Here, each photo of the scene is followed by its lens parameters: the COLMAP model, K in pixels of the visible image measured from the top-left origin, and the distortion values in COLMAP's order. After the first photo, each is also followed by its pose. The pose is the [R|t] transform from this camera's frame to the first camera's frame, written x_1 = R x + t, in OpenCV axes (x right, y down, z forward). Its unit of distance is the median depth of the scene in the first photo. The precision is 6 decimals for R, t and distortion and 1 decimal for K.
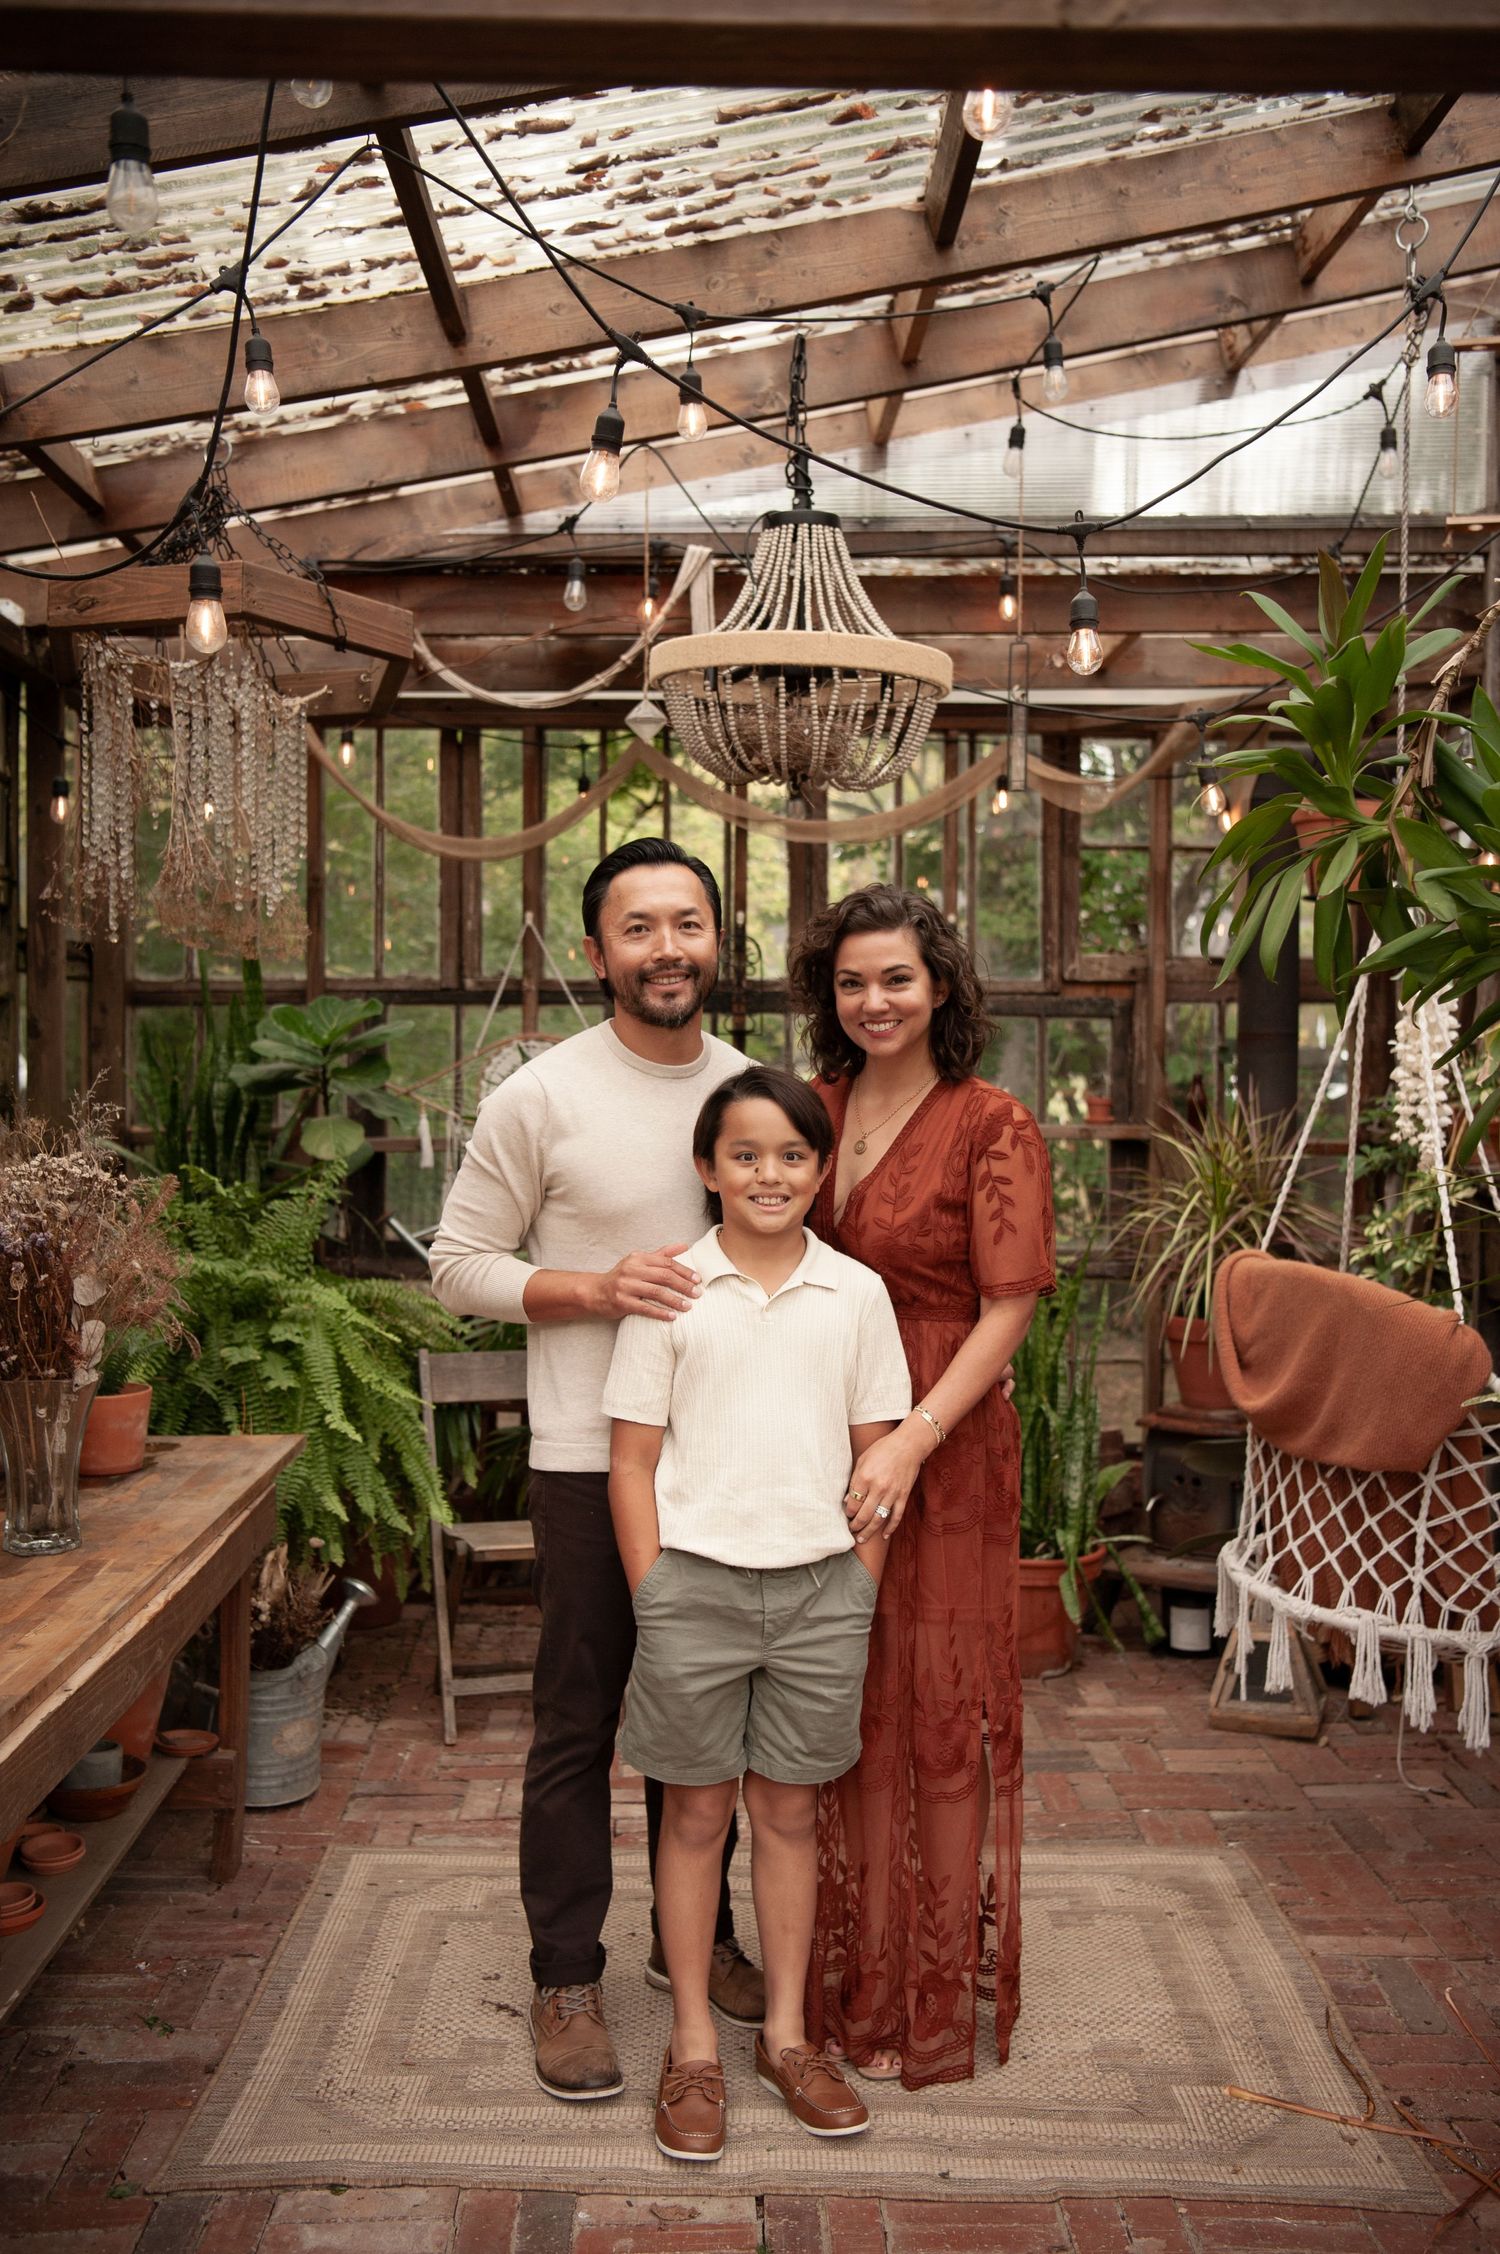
lens RADIAL K [[2275.5, 0, 750.0], [0, 2275.5, 1127.0], [0, 0, 1]] dist [0.087643, -0.023429]
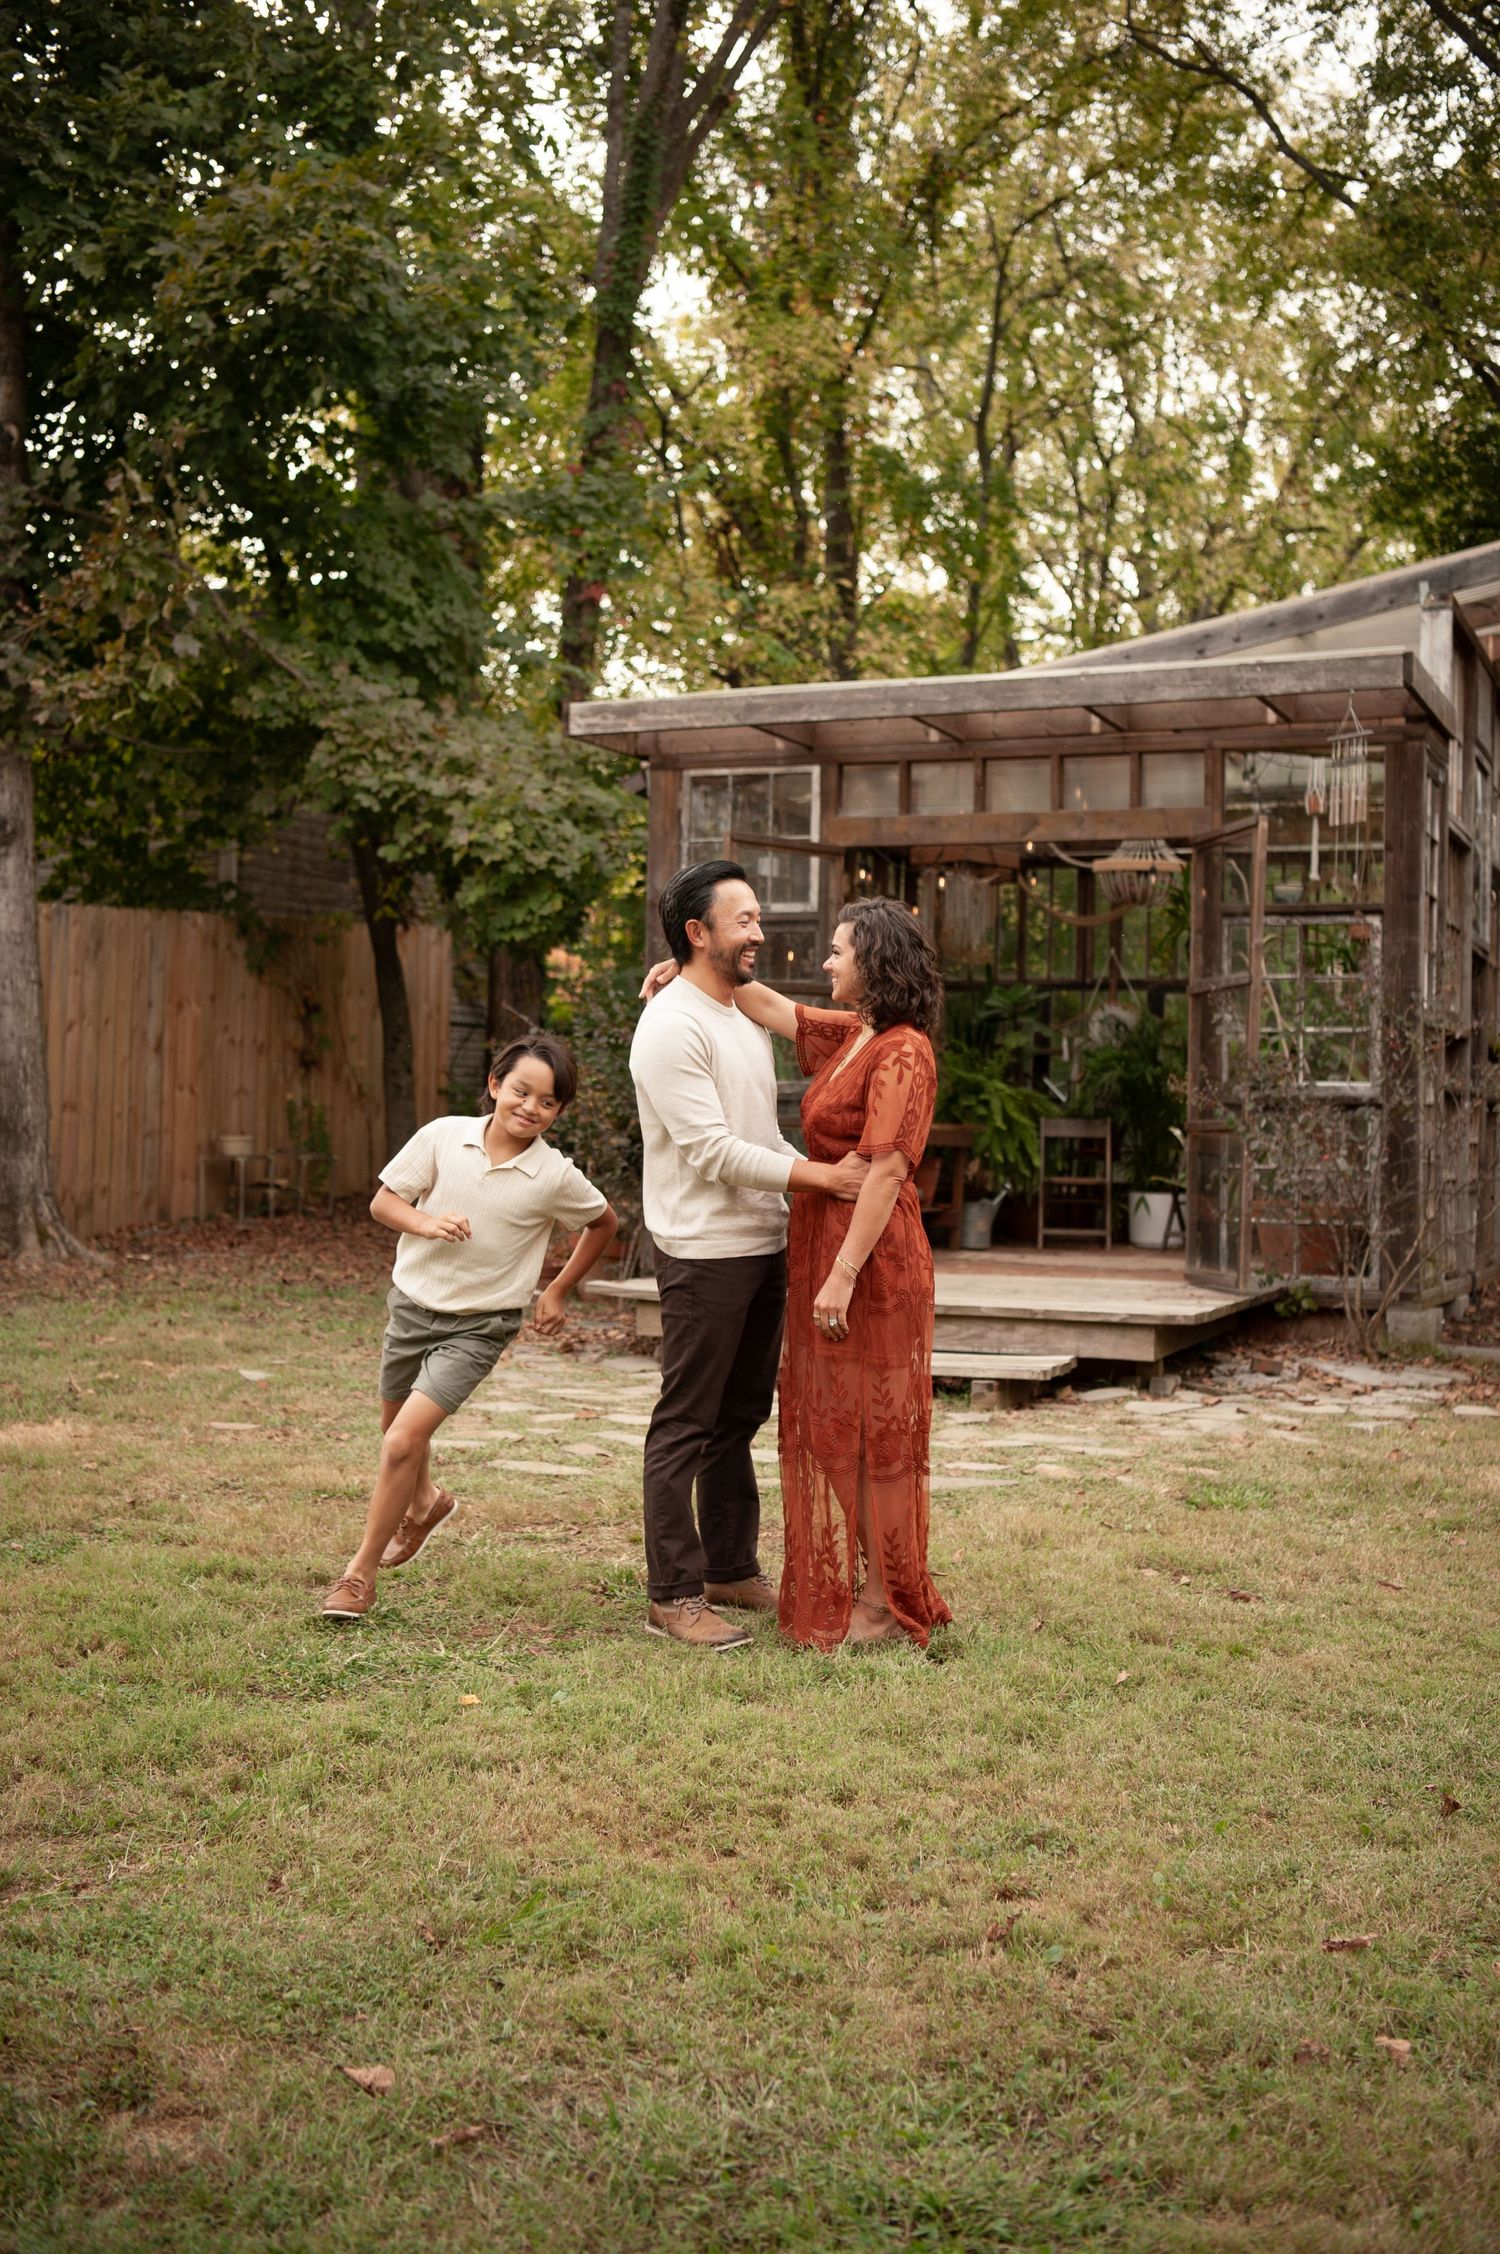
lens RADIAL K [[2743.1, 0, 761.4], [0, 2743.1, 1126.4], [0, 0, 1]] dist [0.084403, 0.224468]
pose [[0.933836, 0.012710, -0.357475, 0.652408], [-0.026559, 0.999074, -0.033859, 0.216343], [0.356713, 0.041113, 0.933309, -1.958769]]
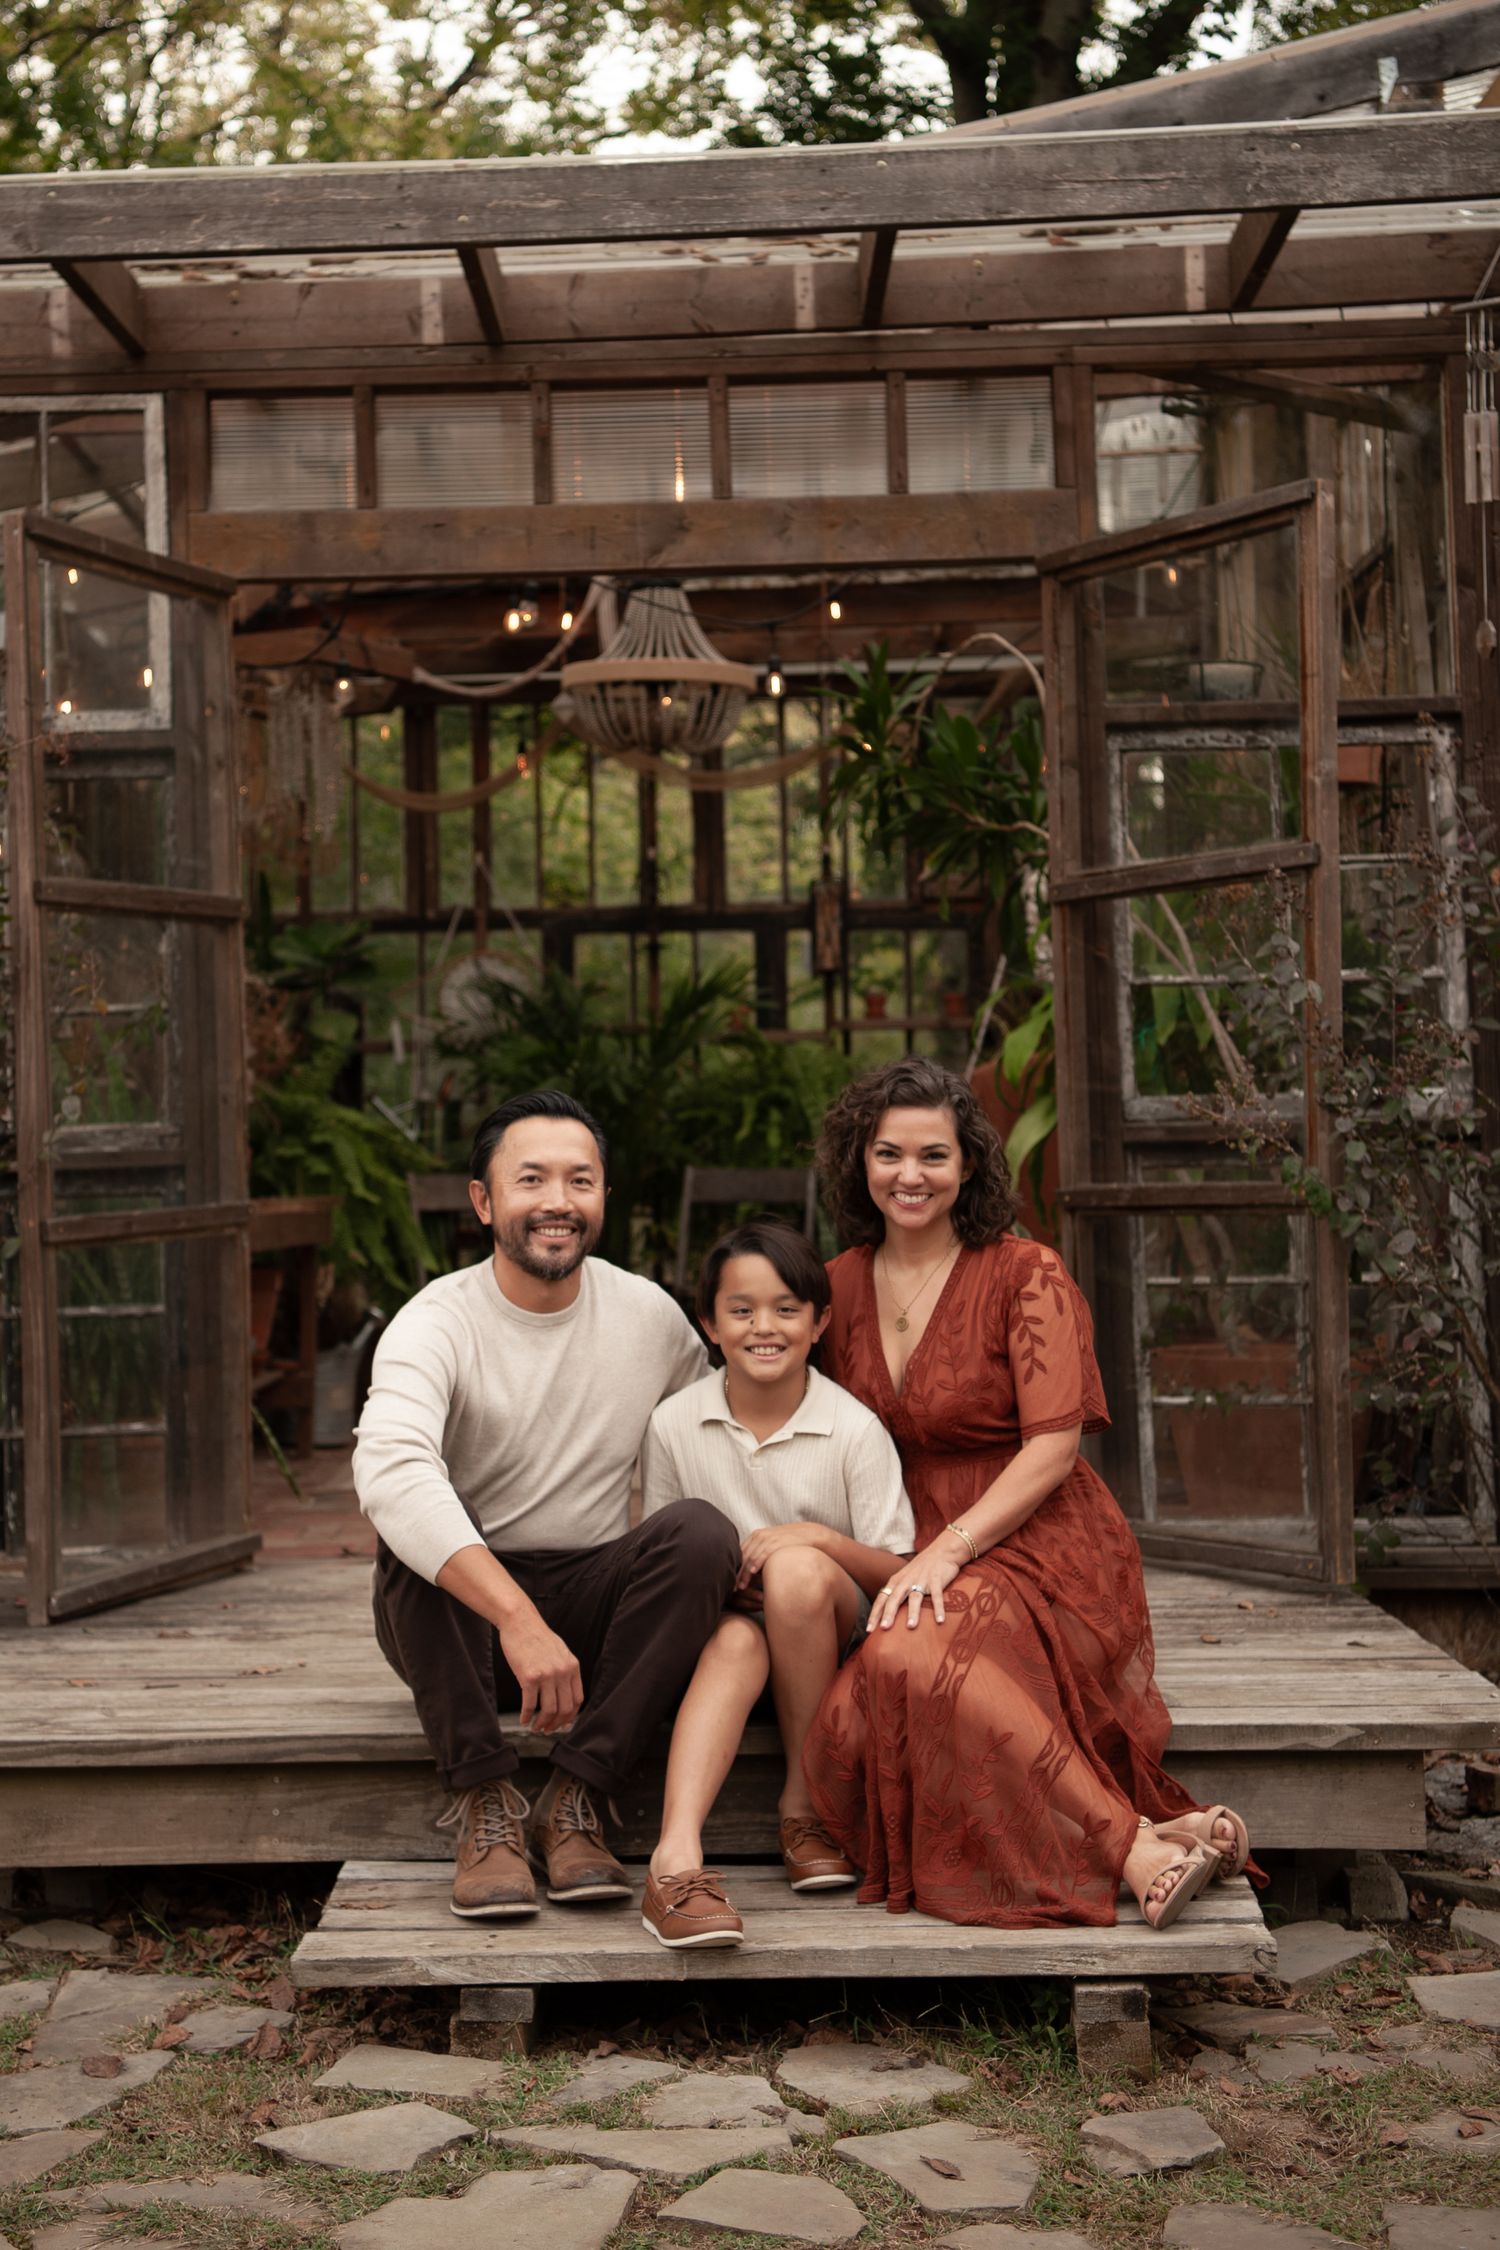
lens RADIAL K [[3523.9, 0, 672.3], [0, 3523.9, 983.4], [0, 0, 1]] dist [0.114858, 0.234962]
pose [[0.999286, -0.024769, -0.028544, 0.069851], [0.022375, 0.996436, -0.081334, 0.155073], [0.030457, 0.080637, 0.996278, -1.032976]]
